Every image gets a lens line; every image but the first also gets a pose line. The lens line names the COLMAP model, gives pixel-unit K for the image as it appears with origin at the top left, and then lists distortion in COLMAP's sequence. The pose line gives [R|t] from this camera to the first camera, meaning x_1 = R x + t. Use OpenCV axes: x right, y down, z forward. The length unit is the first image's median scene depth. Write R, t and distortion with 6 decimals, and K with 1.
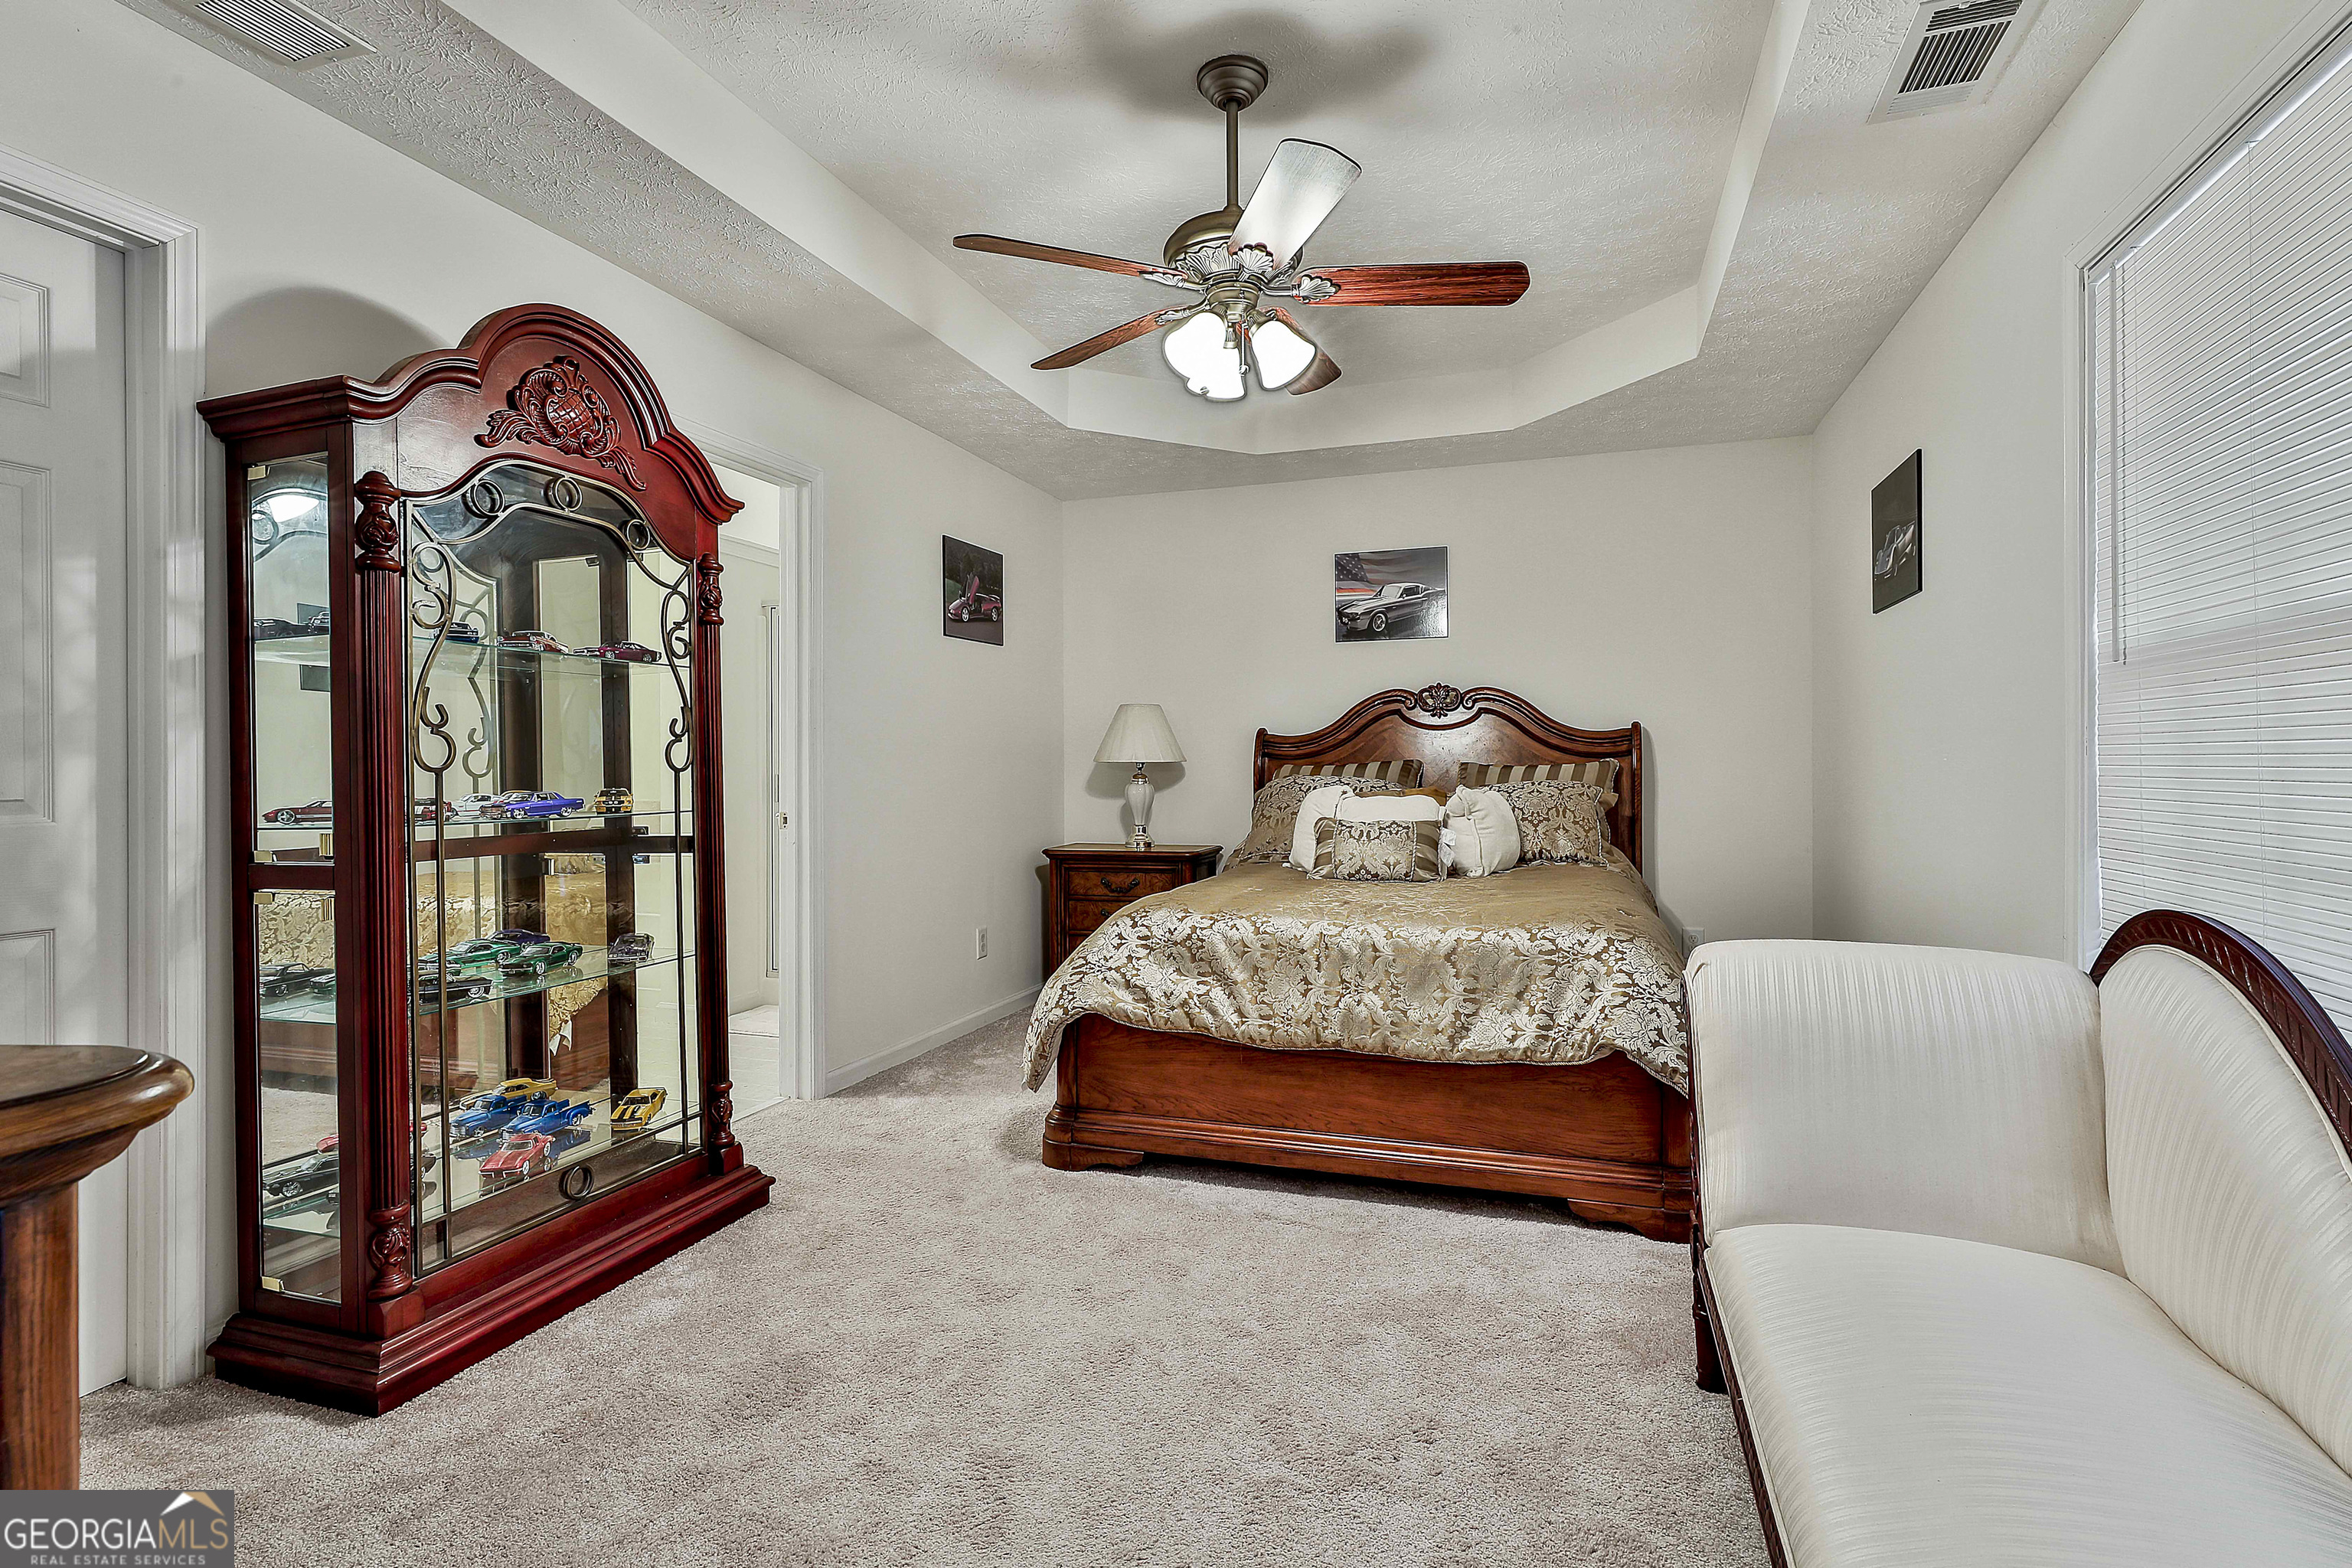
lens RADIAL K [[1130.4, 0, 1191.0], [0, 1130.4, 771.5], [0, 0, 1]] dist [-0.003283, 0.001996]
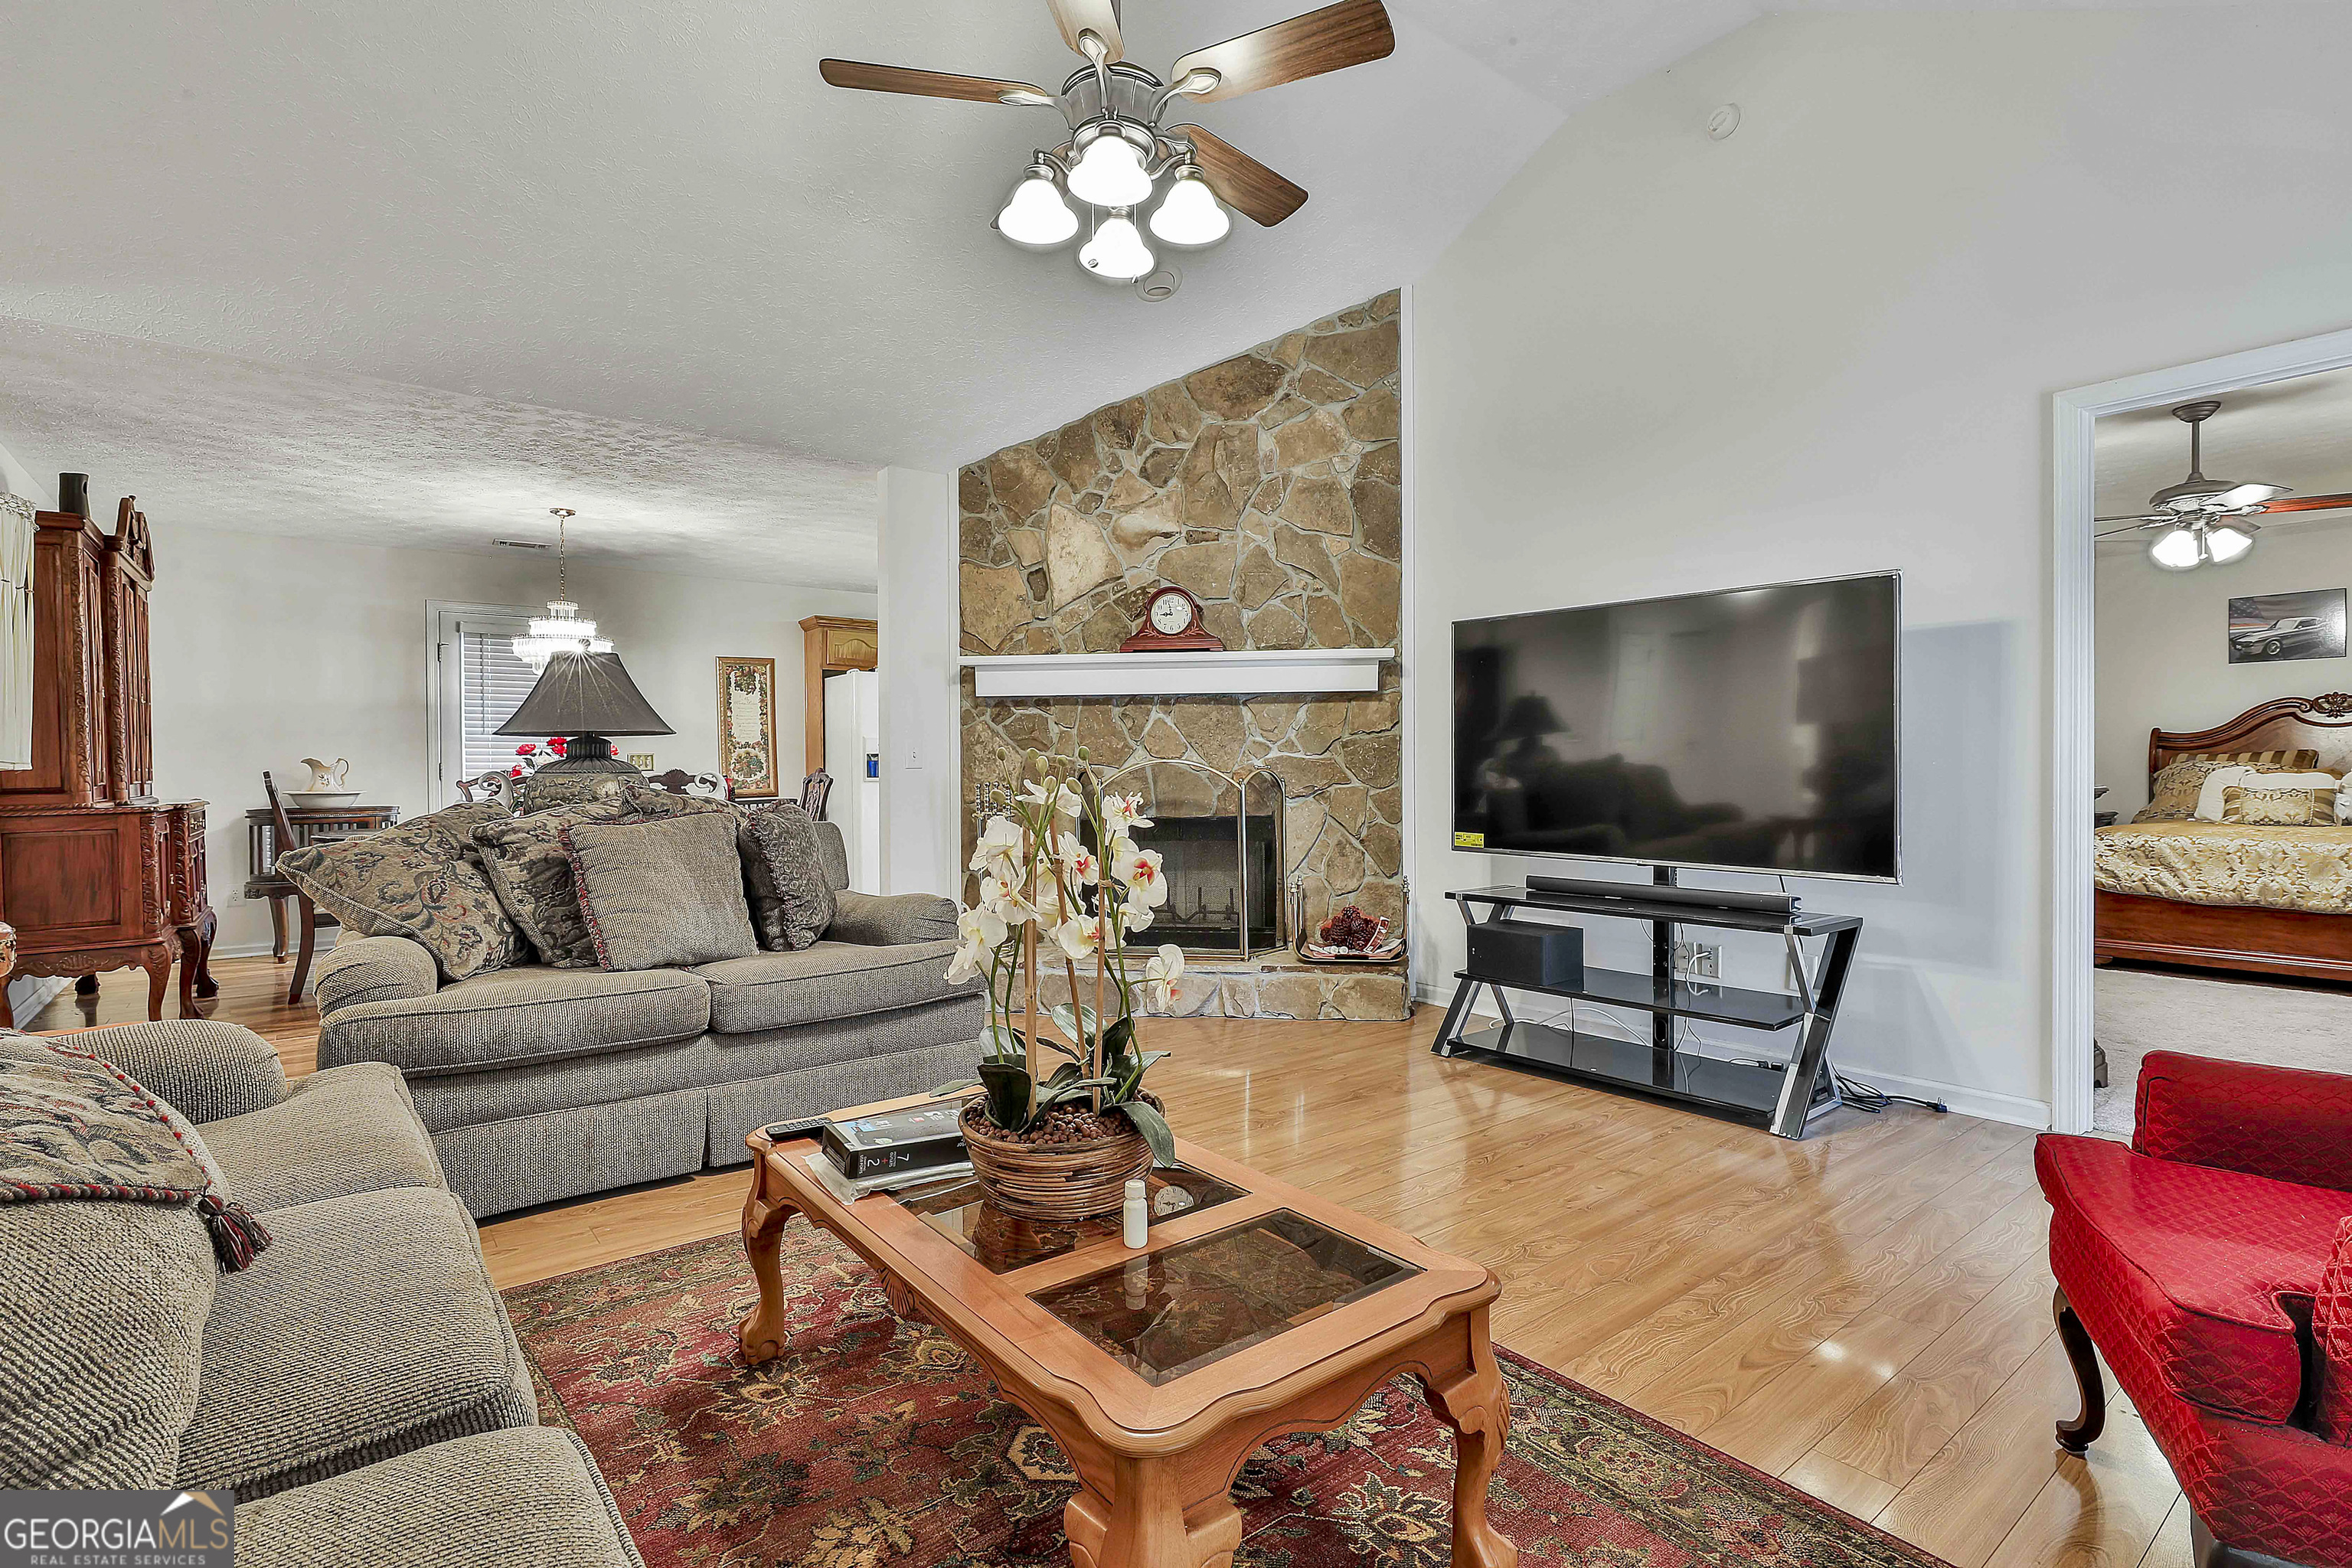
lens RADIAL K [[1130.4, 0, 1175.7], [0, 1130.4, 776.3], [0, 0, 1]] dist [-0.003283, 0.001996]
pose [[0.835598, 0.007184, -0.549294, -0.244060], [-0.004654, 0.999971, 0.006000, 0.024817], [0.549322, -0.002457, 0.835607, -1.101741]]
